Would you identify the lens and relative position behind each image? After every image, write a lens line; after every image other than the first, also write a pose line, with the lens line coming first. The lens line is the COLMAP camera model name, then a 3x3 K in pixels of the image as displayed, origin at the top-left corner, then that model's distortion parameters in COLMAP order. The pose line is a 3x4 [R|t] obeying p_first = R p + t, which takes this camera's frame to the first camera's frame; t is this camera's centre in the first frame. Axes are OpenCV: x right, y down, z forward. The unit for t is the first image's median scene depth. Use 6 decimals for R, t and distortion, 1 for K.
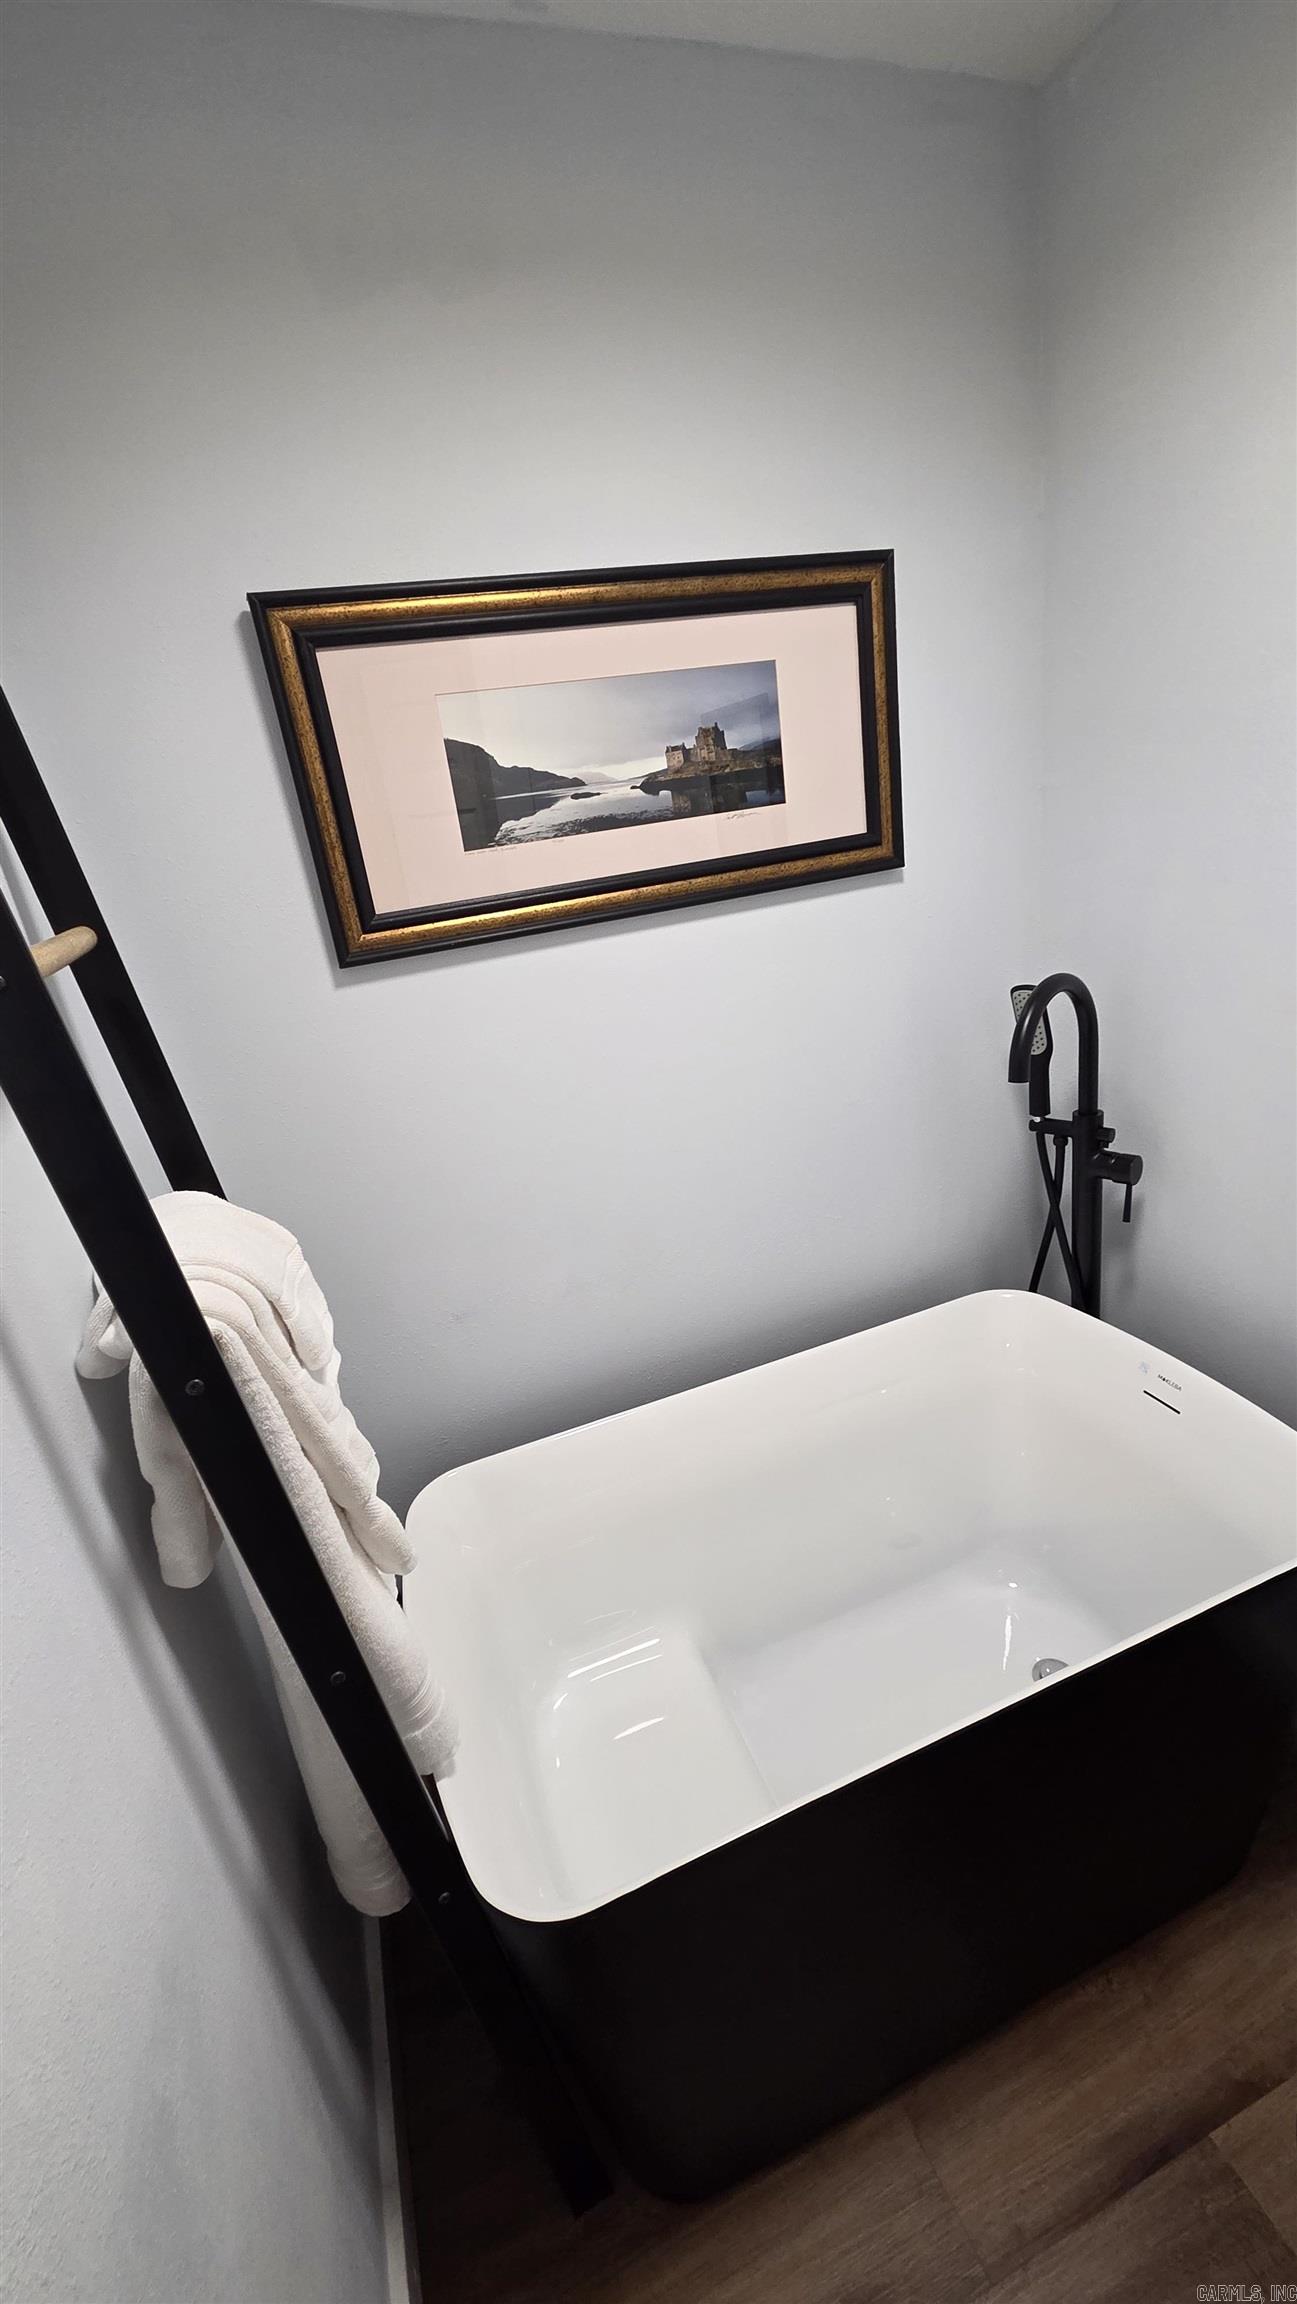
lens RADIAL K [[944.1, 0, 649.4], [0, 944.1, 1150.8], [0, 0, 1]] dist [0.006561, -0.000616]
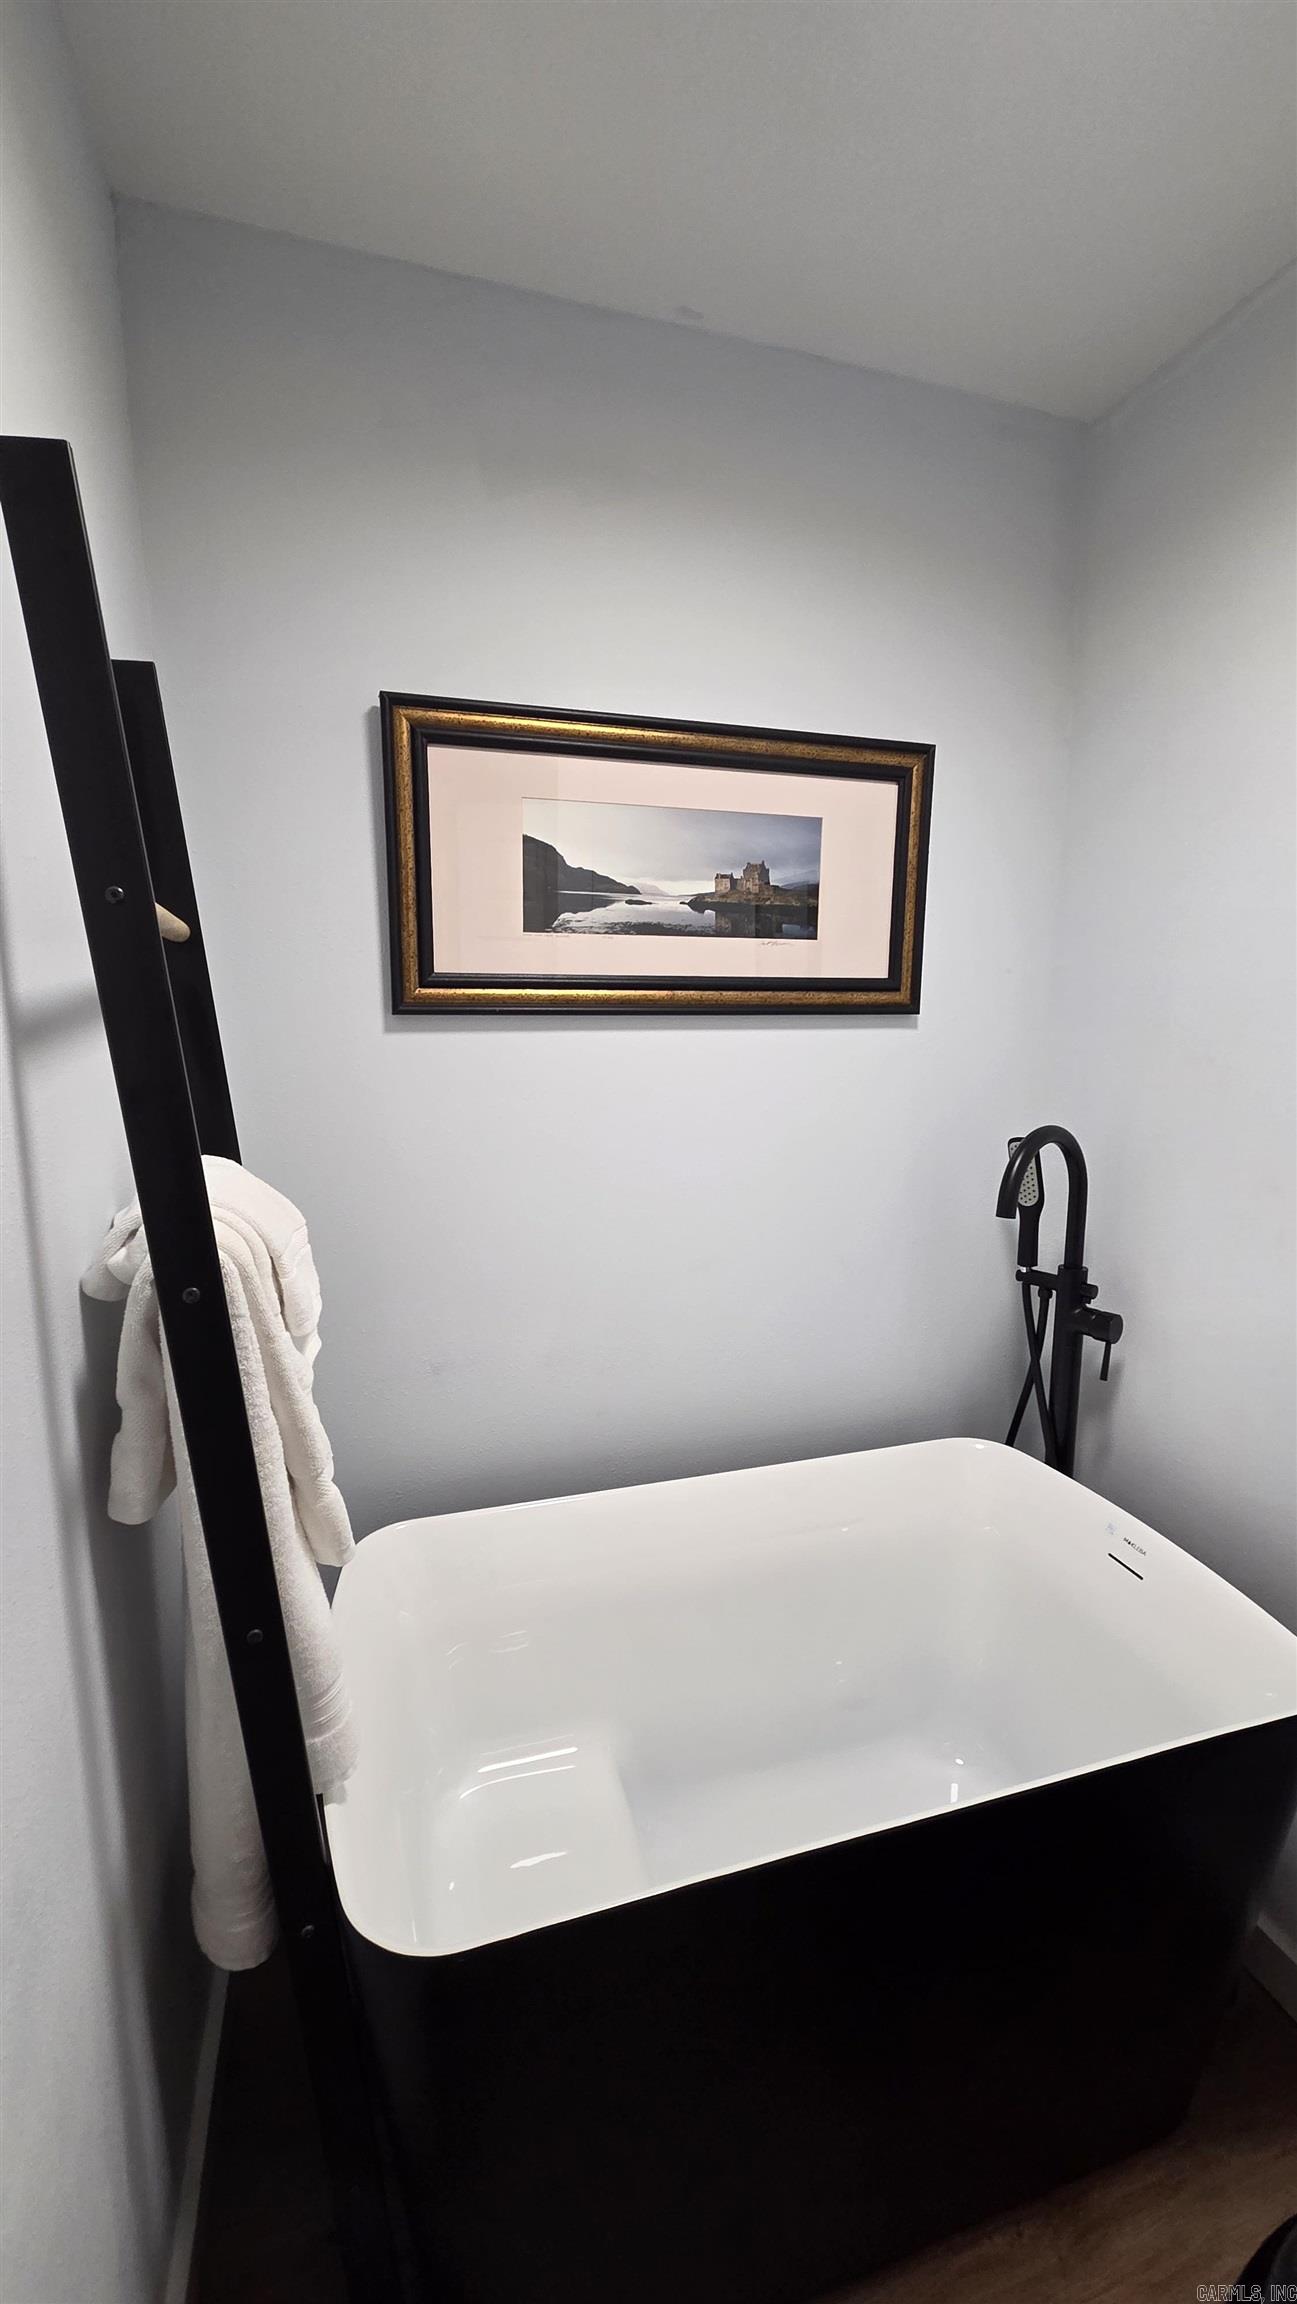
lens RADIAL K [[944.1, 0, 650.5], [0, 944.1, 1153.5], [0, 0, 1]] dist [0.006561, -0.000616]
pose [[0.988443, 0.148944, -0.028205, 0.021877], [-0.151587, 0.972428, -0.177214, 0.108291], [0.001032, 0.179442, 0.983768, -0.044944]]
